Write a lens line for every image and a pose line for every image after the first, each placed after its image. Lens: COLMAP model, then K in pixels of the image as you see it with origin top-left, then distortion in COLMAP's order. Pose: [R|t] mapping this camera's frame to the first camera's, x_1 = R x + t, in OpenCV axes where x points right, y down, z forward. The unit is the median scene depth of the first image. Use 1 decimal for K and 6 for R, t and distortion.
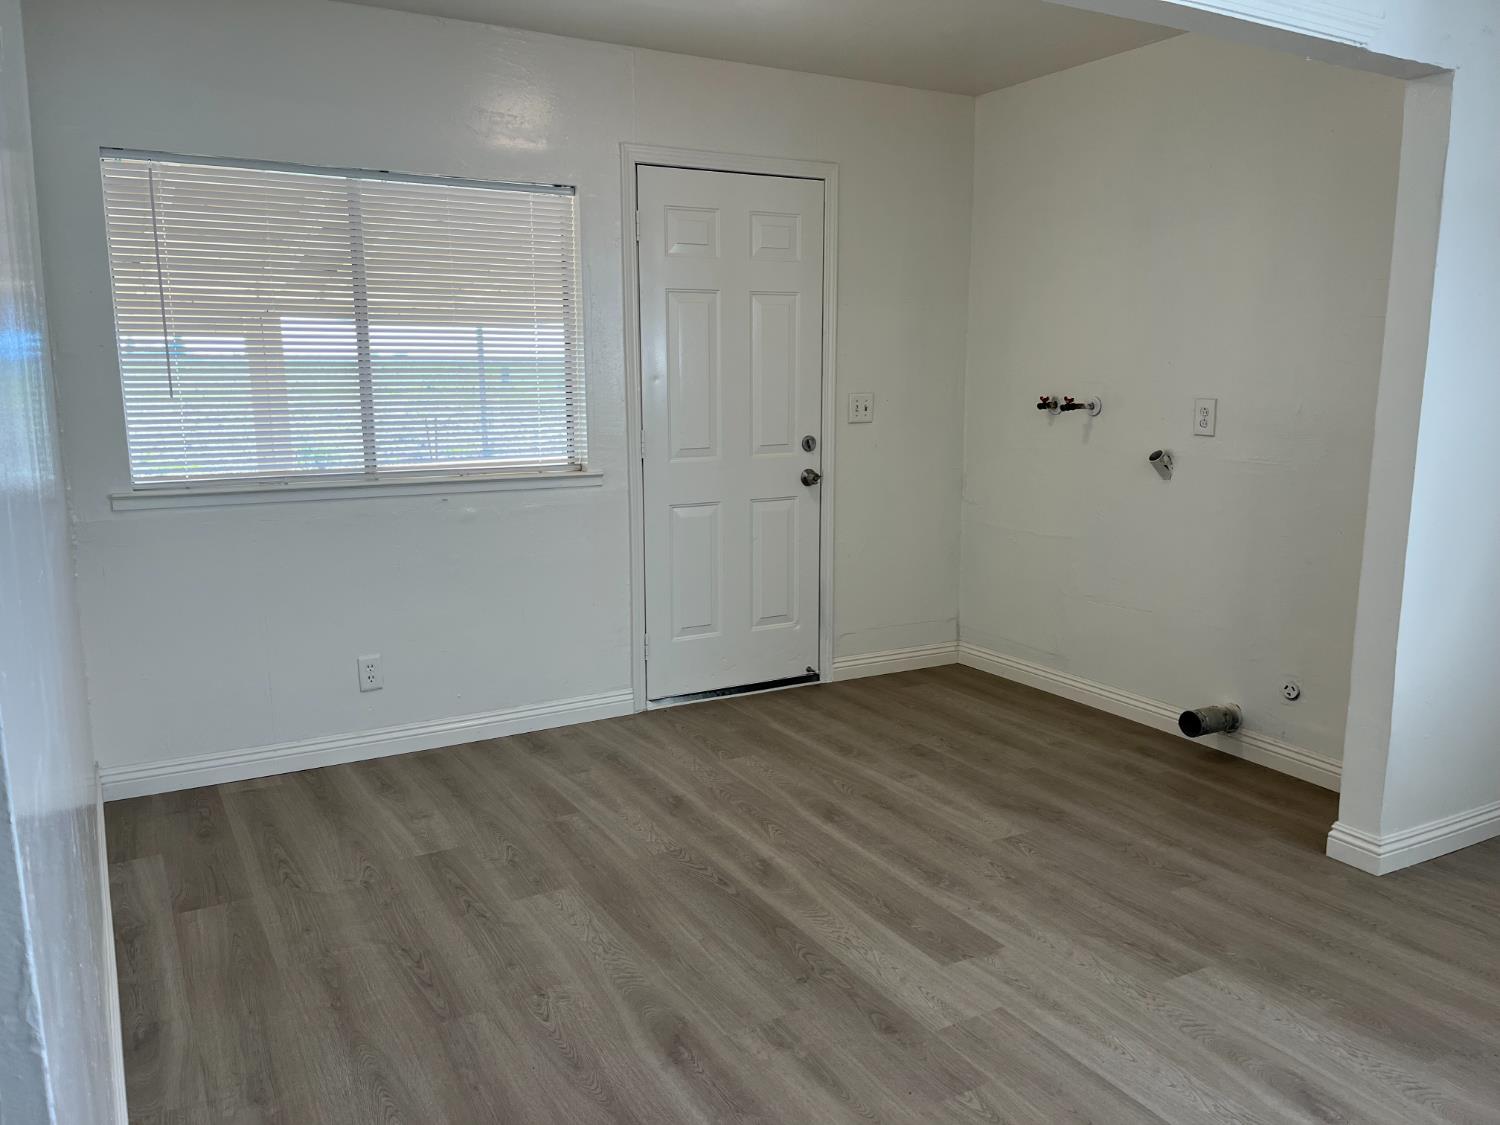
lens RADIAL K [[1144.8, 0, 738.4], [0, 1144.8, 564.8], [0, 0, 1]] dist [0.056652, -0.084096]
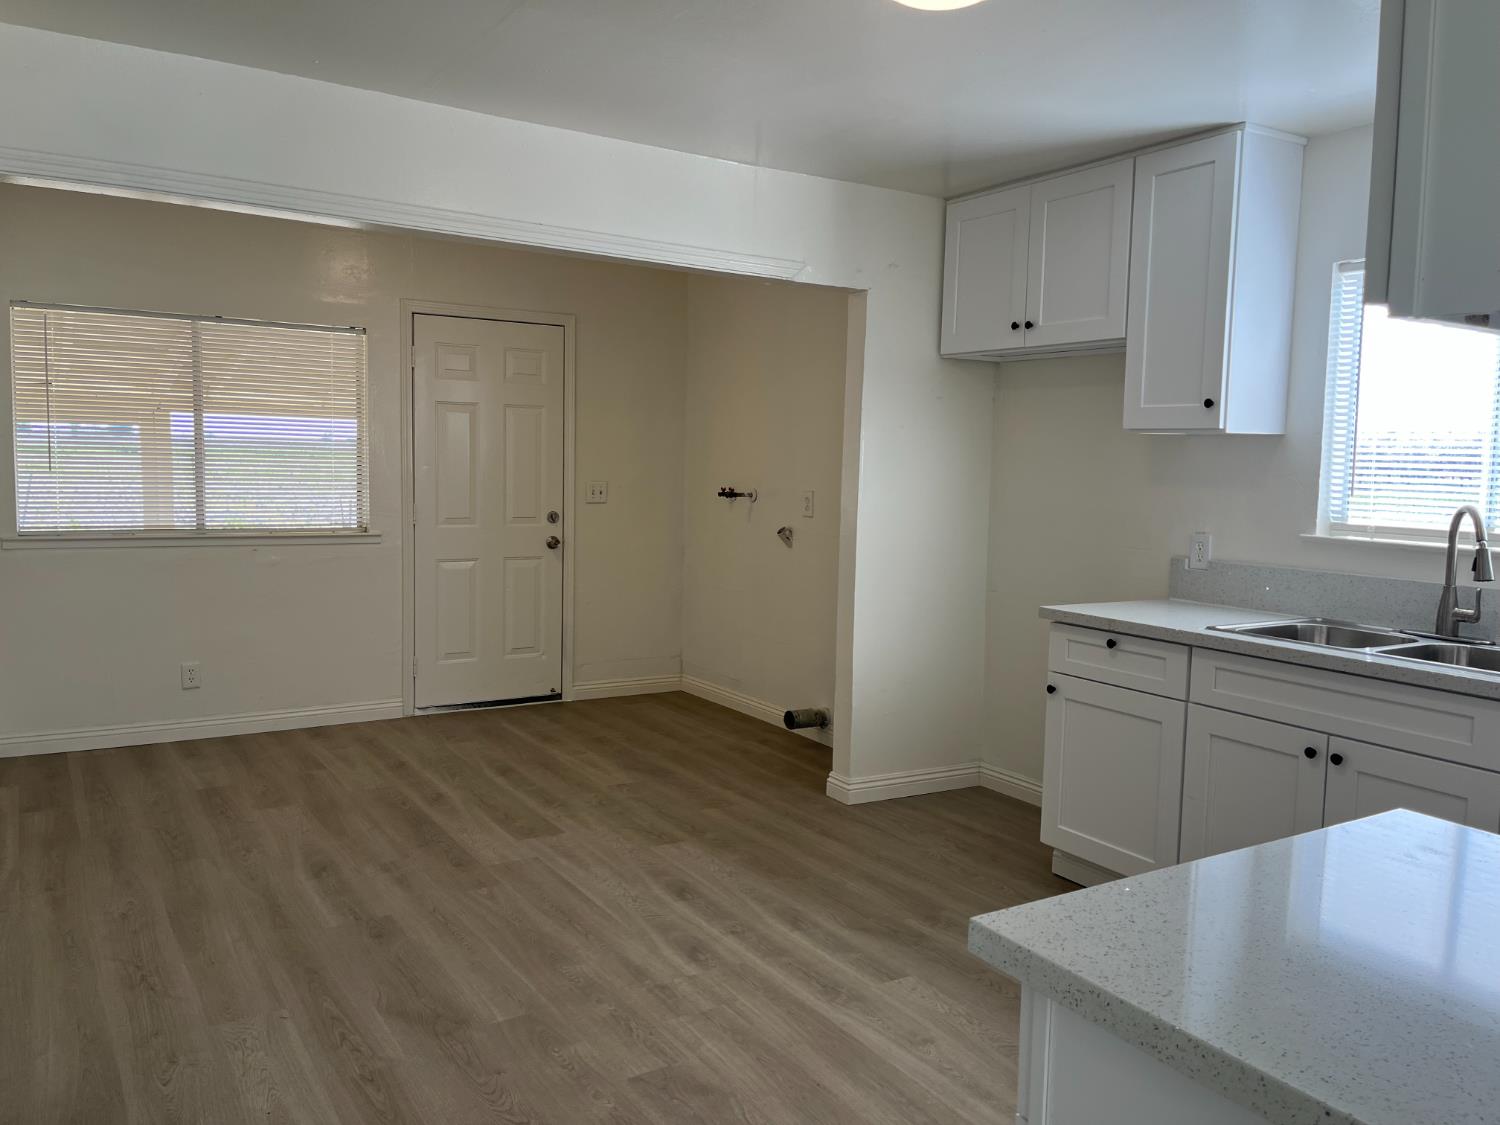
lens RADIAL K [[1144.8, 0, 740.2], [0, 1144.8, 551.2], [0, 0, 1]] dist [0.056652, -0.084096]
pose [[0.998726, 0.022226, 0.045304, 0.279059], [-0.017961, 0.995555, -0.092458, 0.066892], [-0.047158, 0.091527, 0.994685, -0.422327]]
